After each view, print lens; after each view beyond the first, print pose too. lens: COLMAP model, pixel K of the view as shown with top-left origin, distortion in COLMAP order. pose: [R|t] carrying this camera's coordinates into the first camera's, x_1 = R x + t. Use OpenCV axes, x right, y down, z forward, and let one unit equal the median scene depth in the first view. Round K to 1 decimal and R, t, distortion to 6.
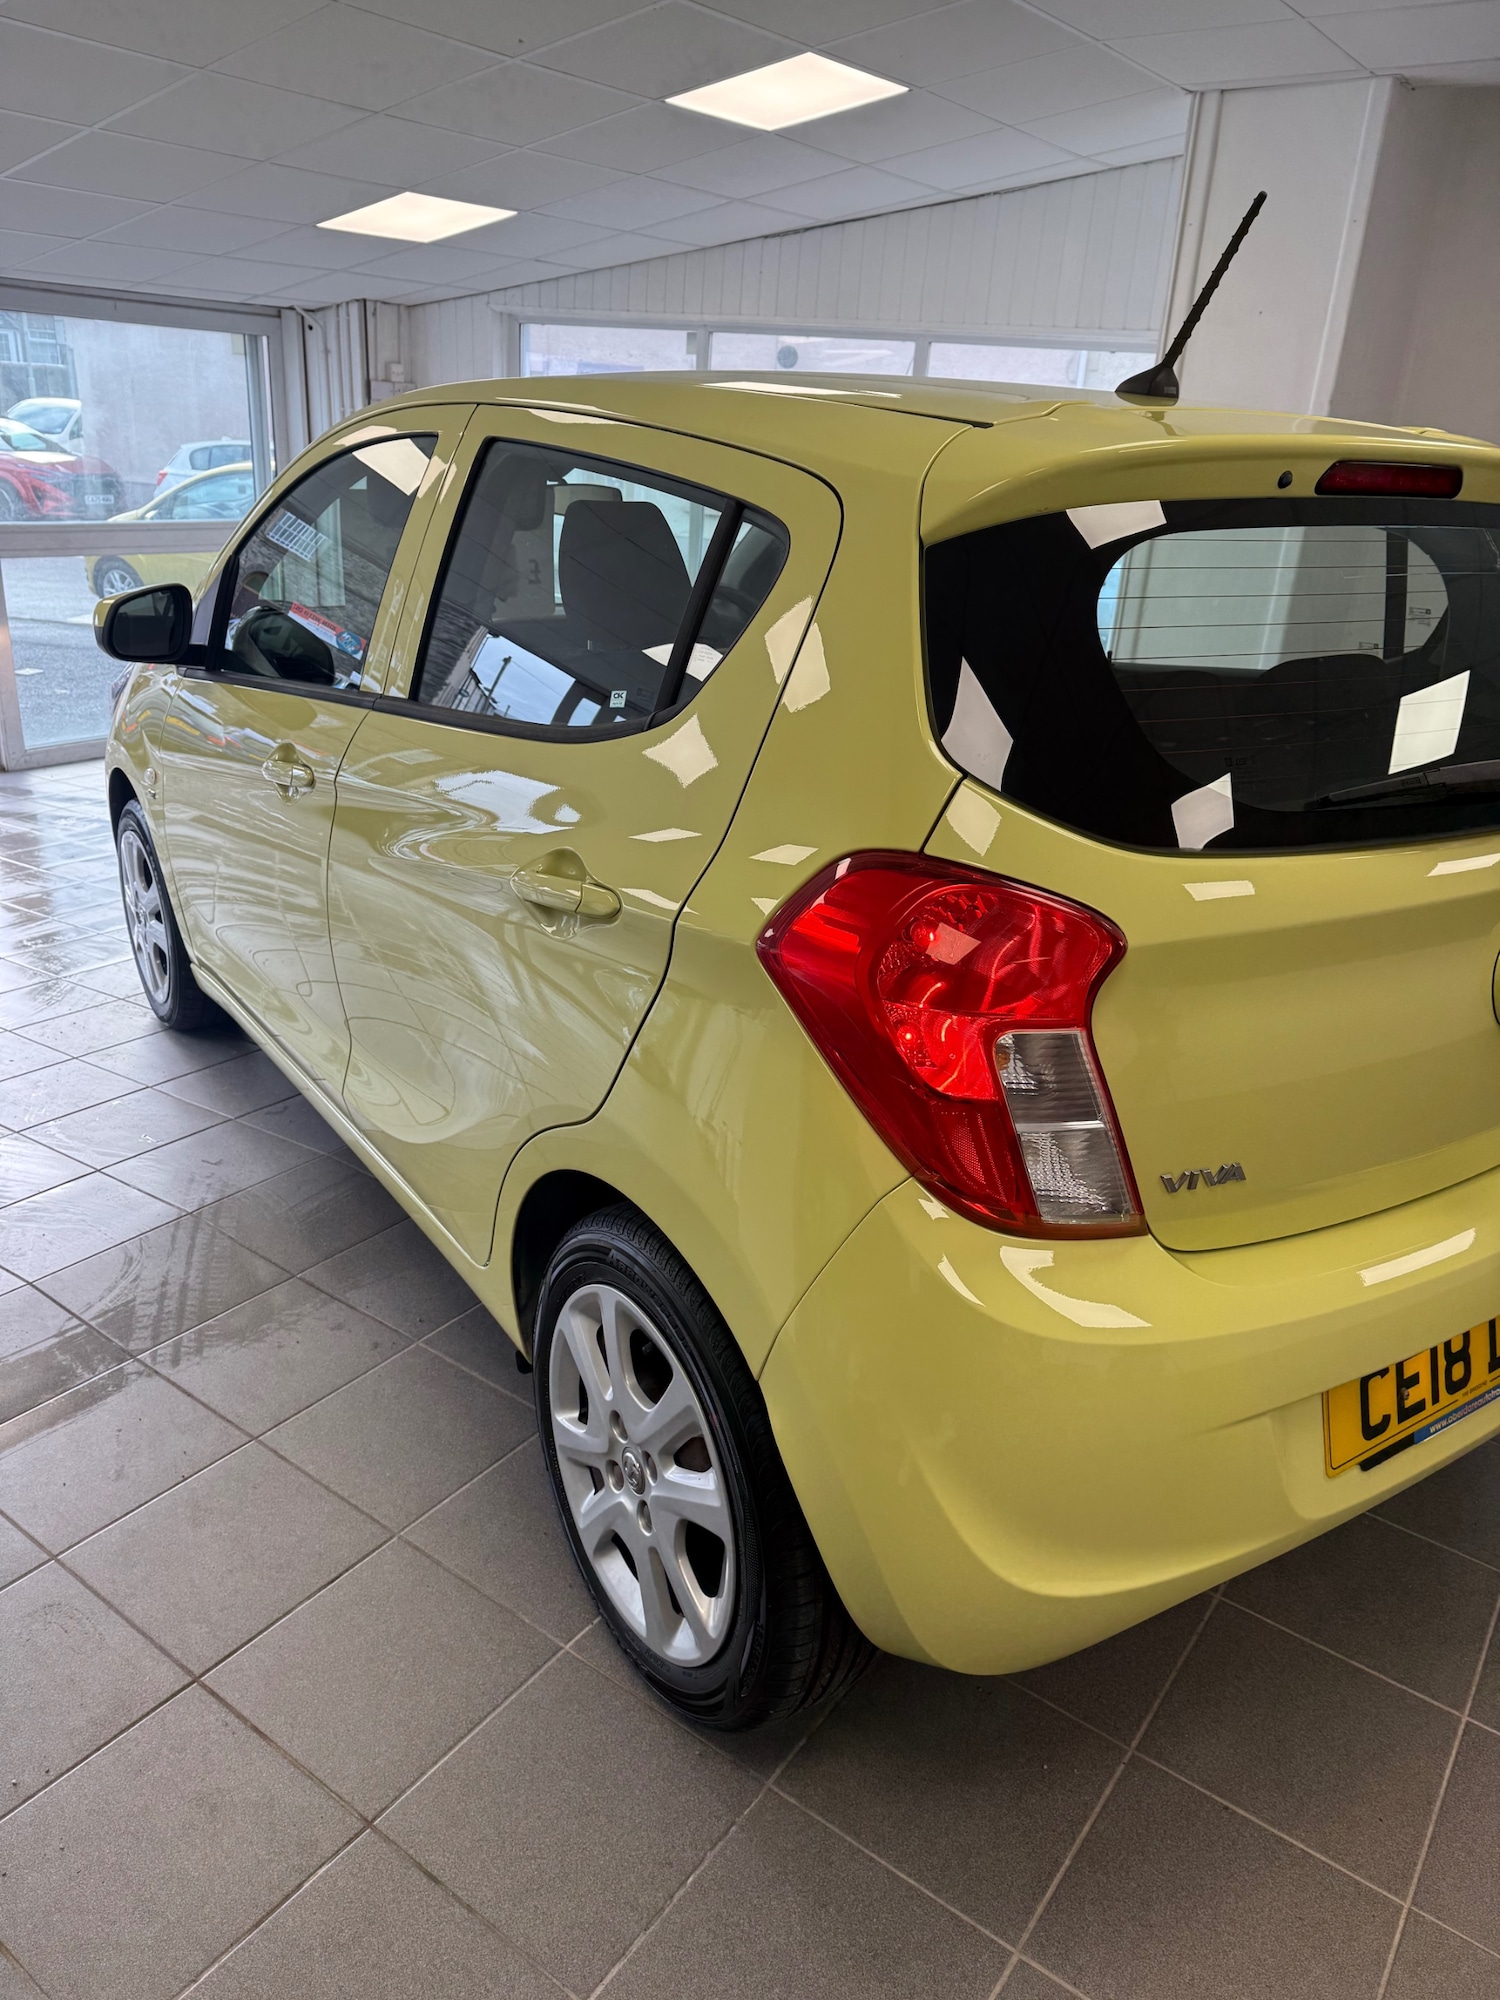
lens RADIAL K [[1388.7, 0, 747.8], [0, 1388.7, 996.2], [0, 0, 1]] dist [0.015891, -0.022717]
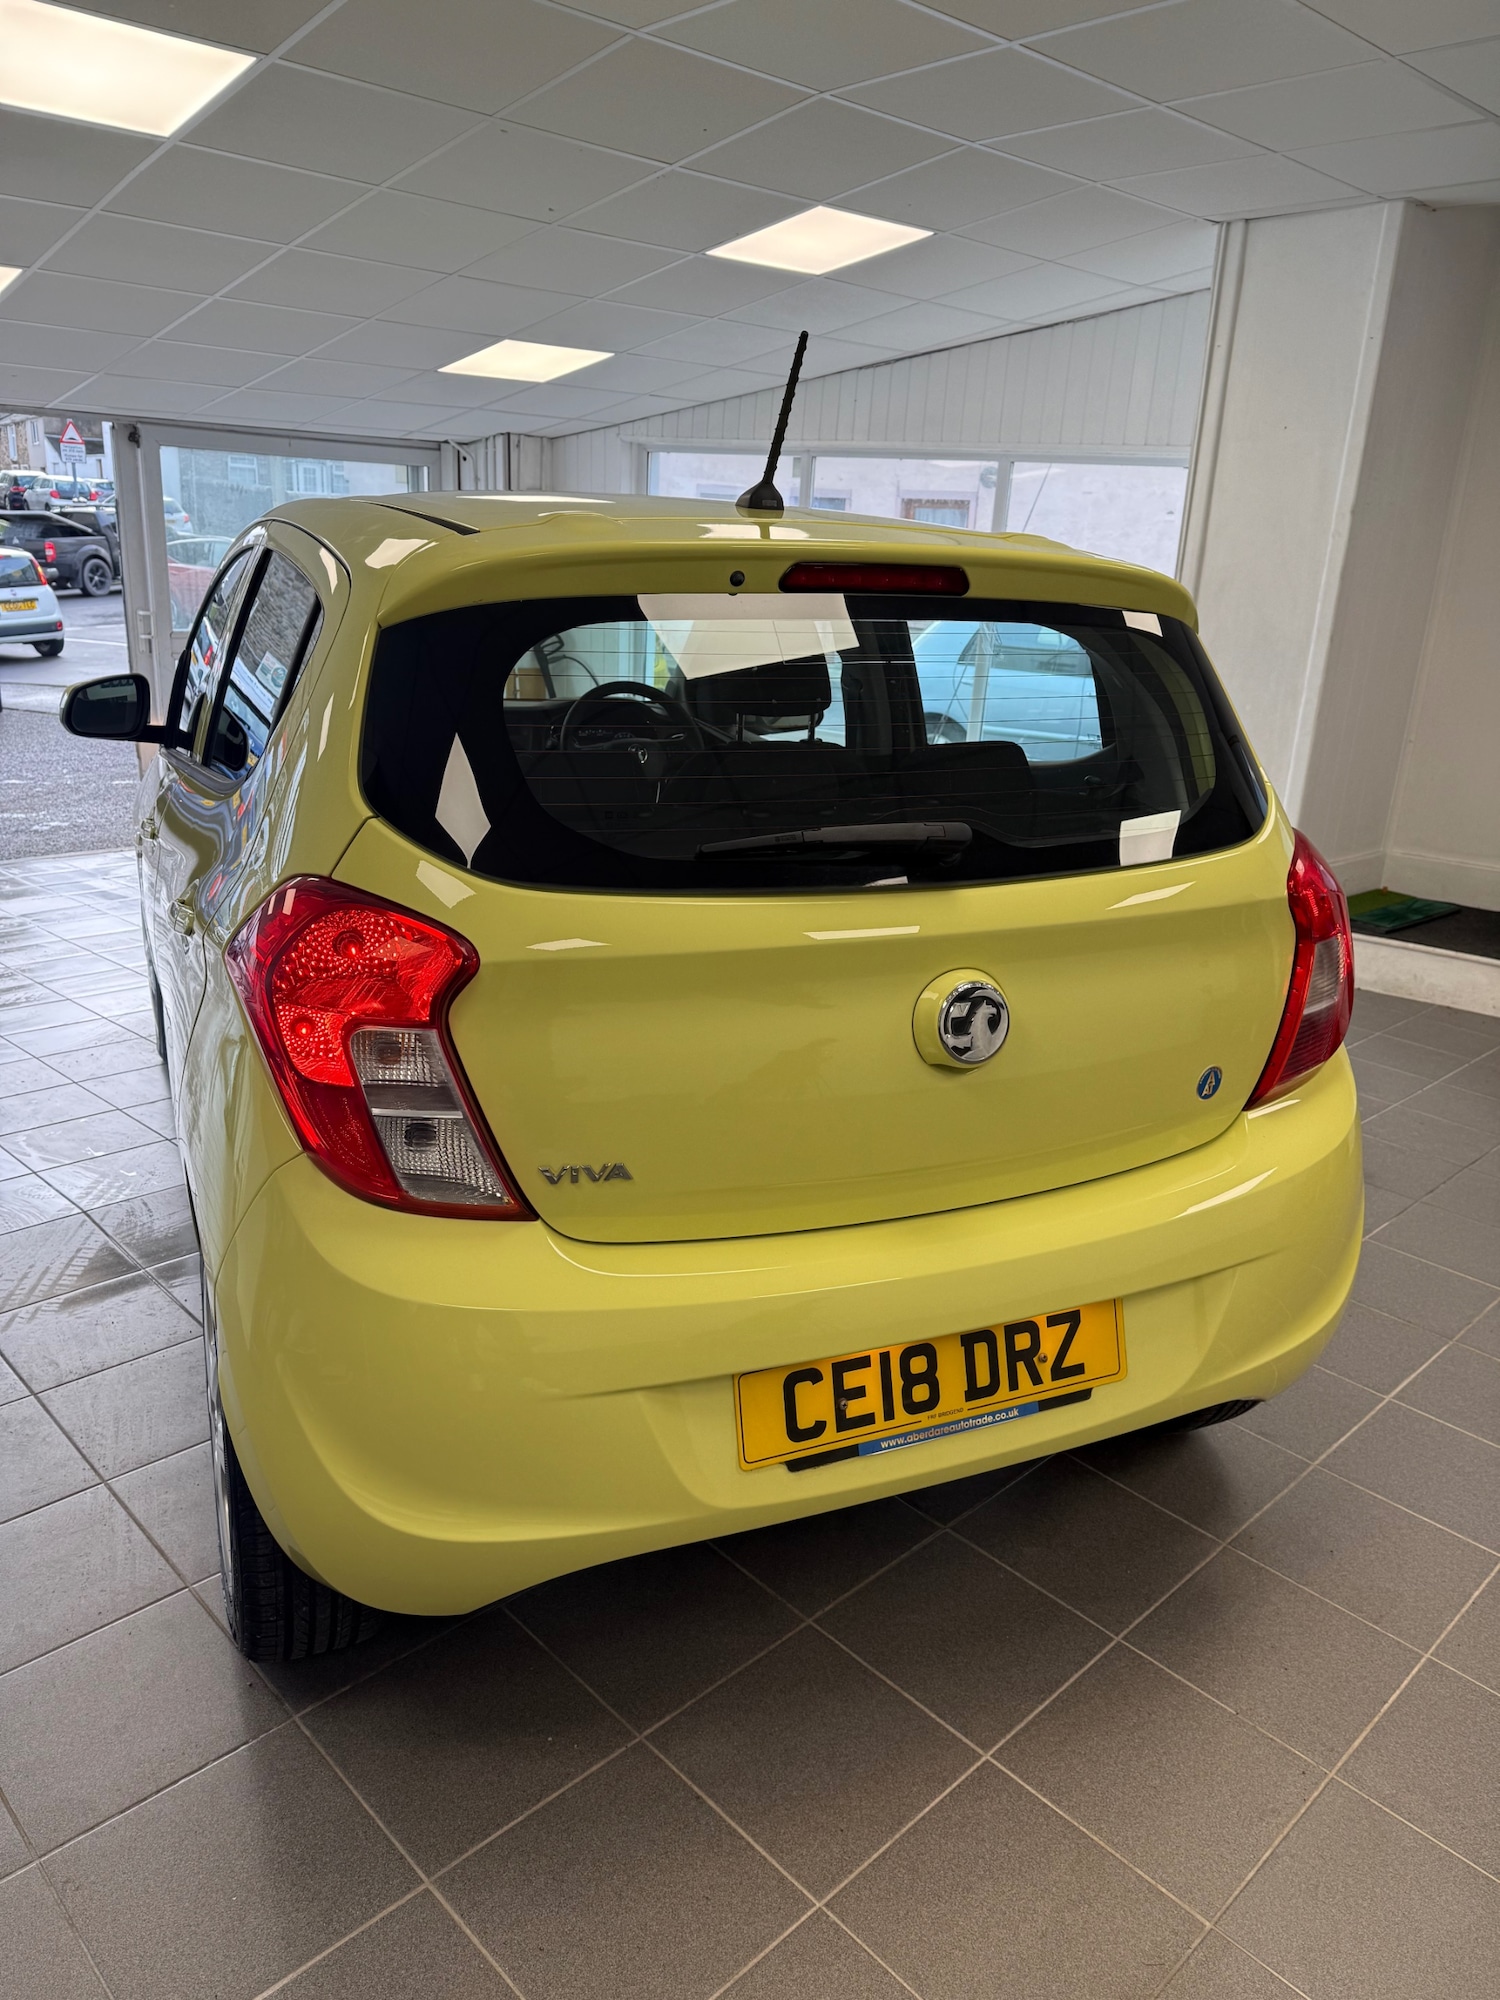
lens RADIAL K [[1383.7, 0, 752.4], [0, 1383.7, 994.3], [0, 0, 1]] dist [0.041667, -0.056233]
pose [[0.985688, 0.044827, -0.162508, 0.298652], [-0.057144, 0.995772, -0.071923, 0.027276], [0.158597, 0.080180, 0.984082, -0.049083]]
